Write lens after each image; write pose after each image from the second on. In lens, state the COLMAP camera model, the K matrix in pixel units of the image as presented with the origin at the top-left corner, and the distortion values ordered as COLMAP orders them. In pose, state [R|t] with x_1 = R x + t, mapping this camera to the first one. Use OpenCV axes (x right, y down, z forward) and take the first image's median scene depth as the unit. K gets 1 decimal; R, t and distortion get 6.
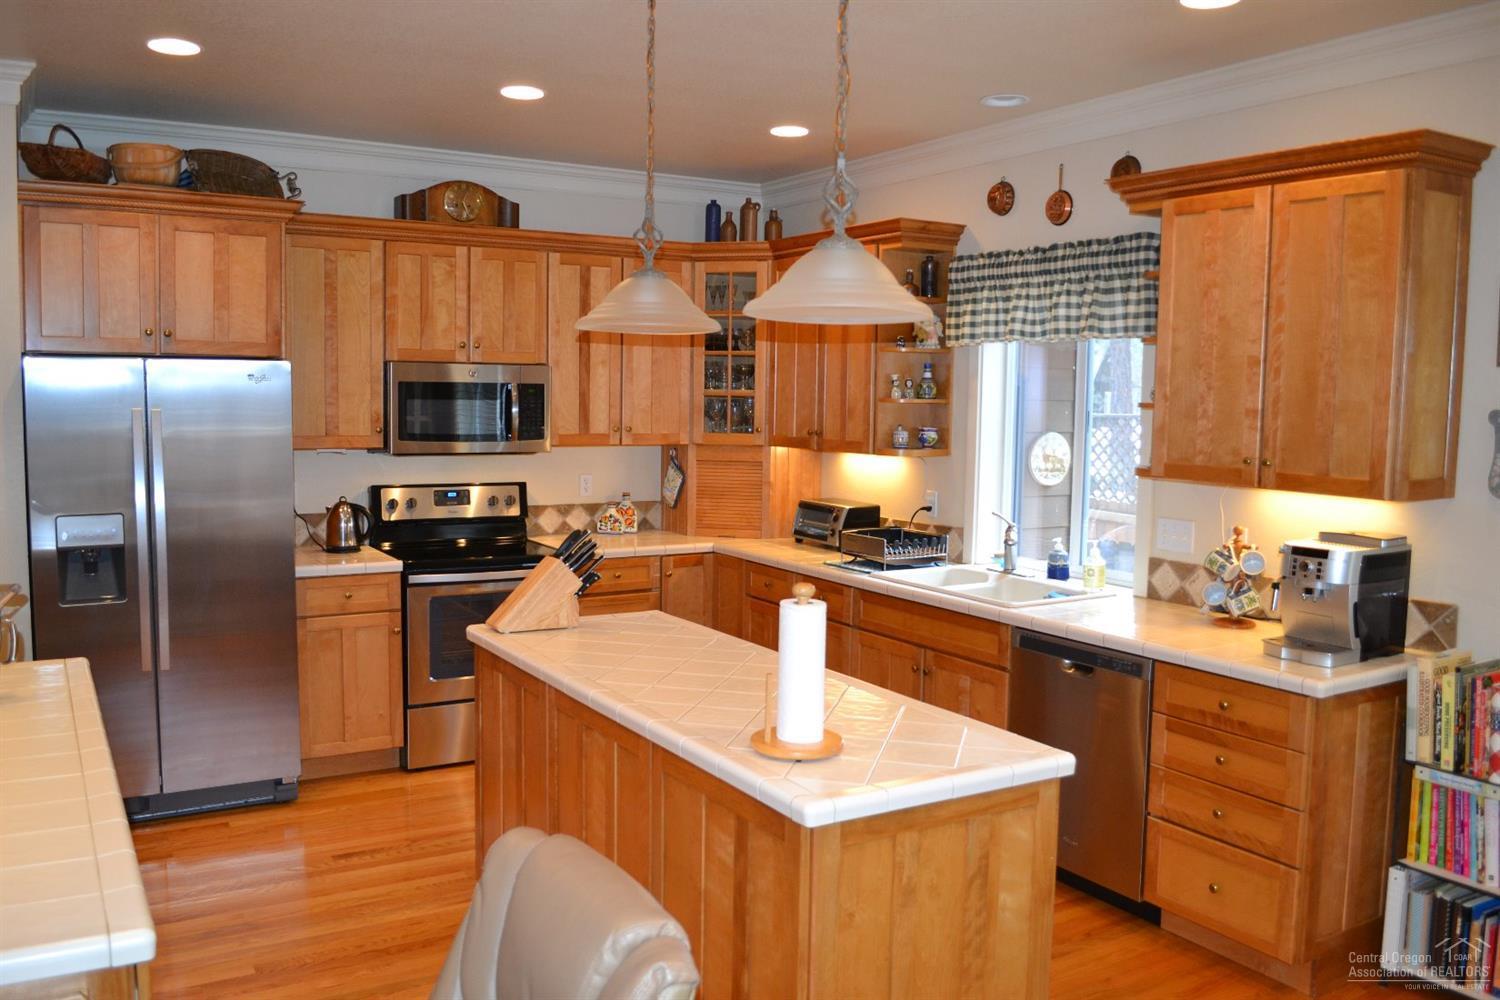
lens RADIAL K [[1215.2, 0, 745.9], [0, 1215.2, 492.3], [0, 0, 1]] dist [-0.063681, -0.006667]
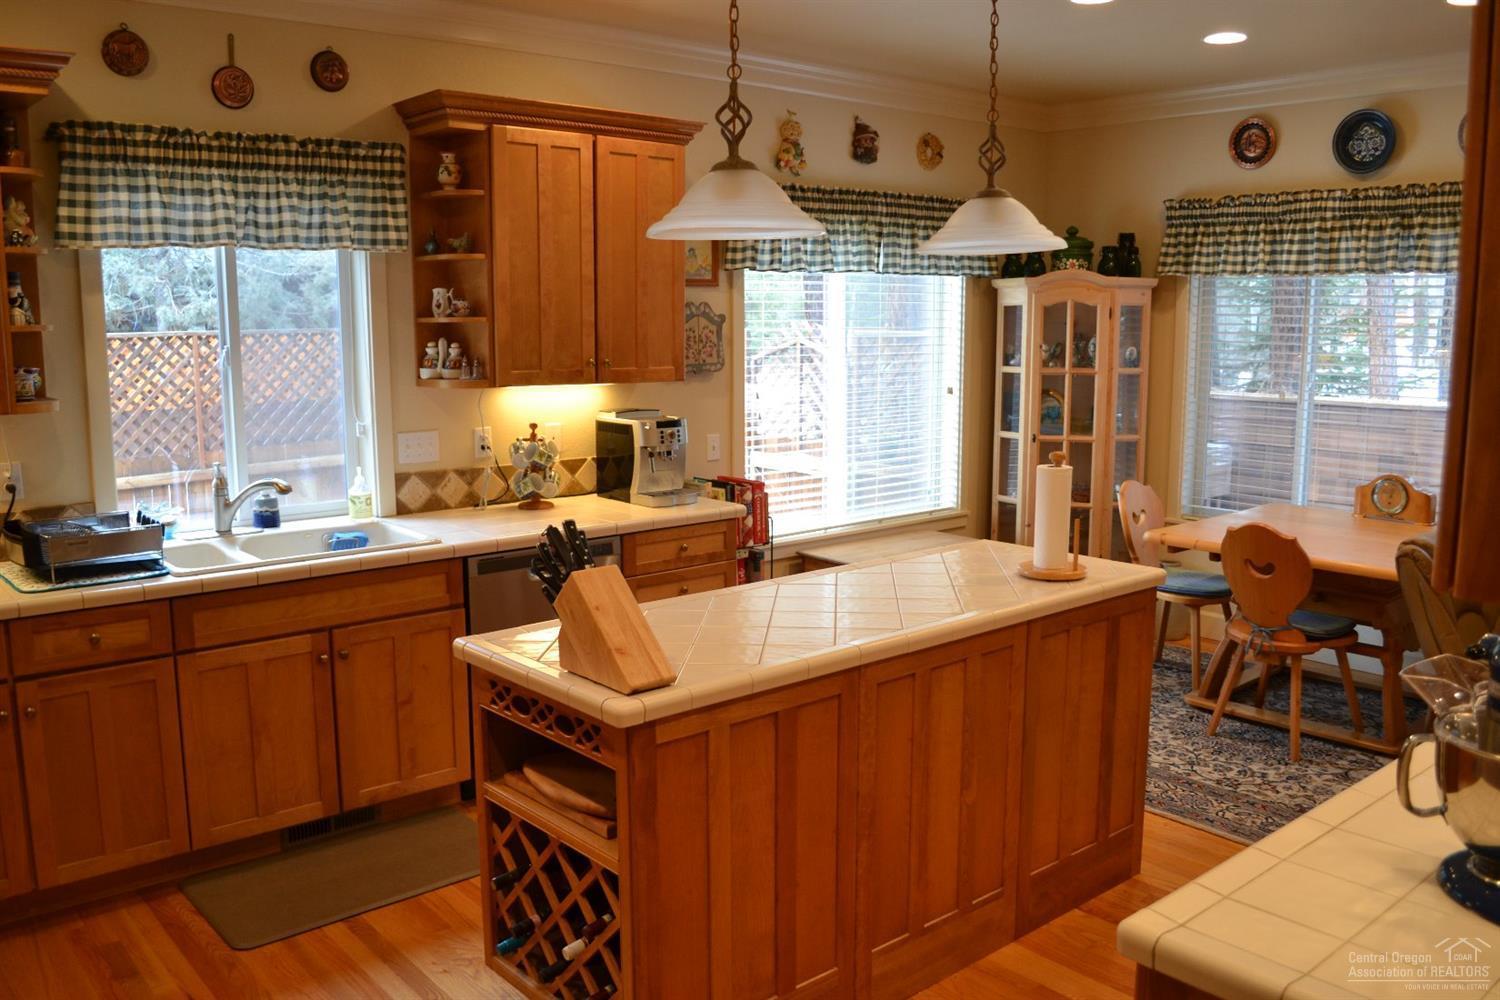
lens RADIAL K [[1215.2, 0, 746.9], [0, 1215.2, 505.0], [0, 0, 1]] dist [-0.063681, -0.006667]
pose [[-0.183179, -0.167136, 0.968768, -0.700054], [0.091332, 0.978286, 0.186048, -0.081742], [-0.978828, 0.122560, -0.163936, 0.894873]]
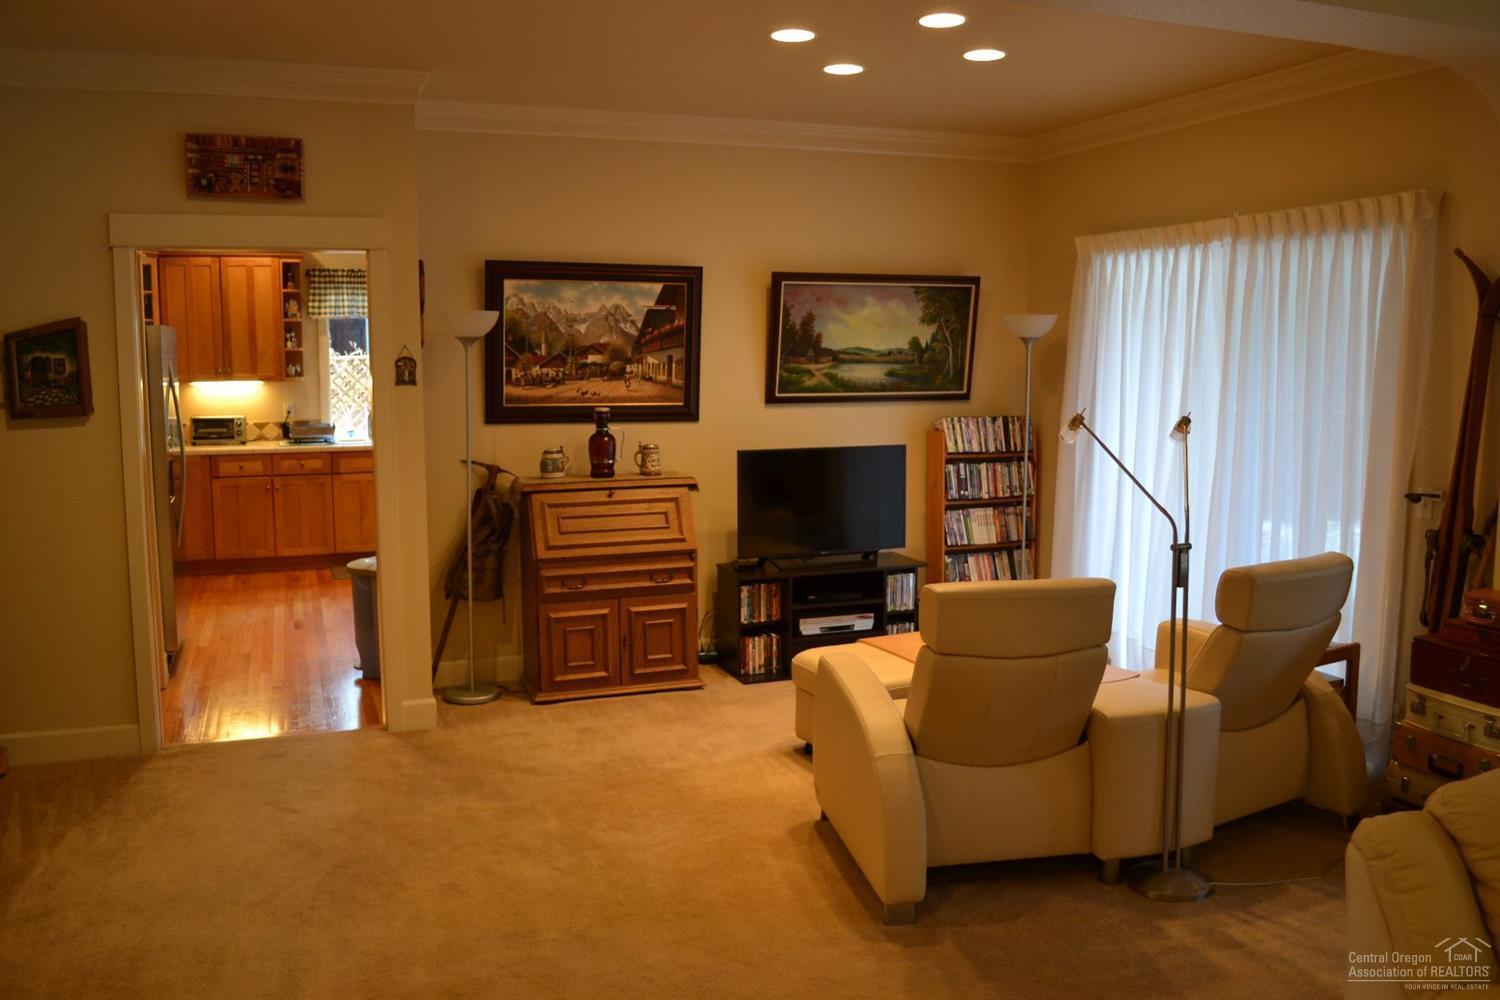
lens RADIAL K [[1215.2, 0, 748.5], [0, 1215.2, 501.0], [0, 0, 1]] dist [-0.063681, -0.006667]
pose [[0.167191, -0.133651, 0.976824, -1.792522], [0.100498, 0.987919, 0.117969, 0.000712], [-0.980789, 0.078445, 0.178602, 0.079202]]
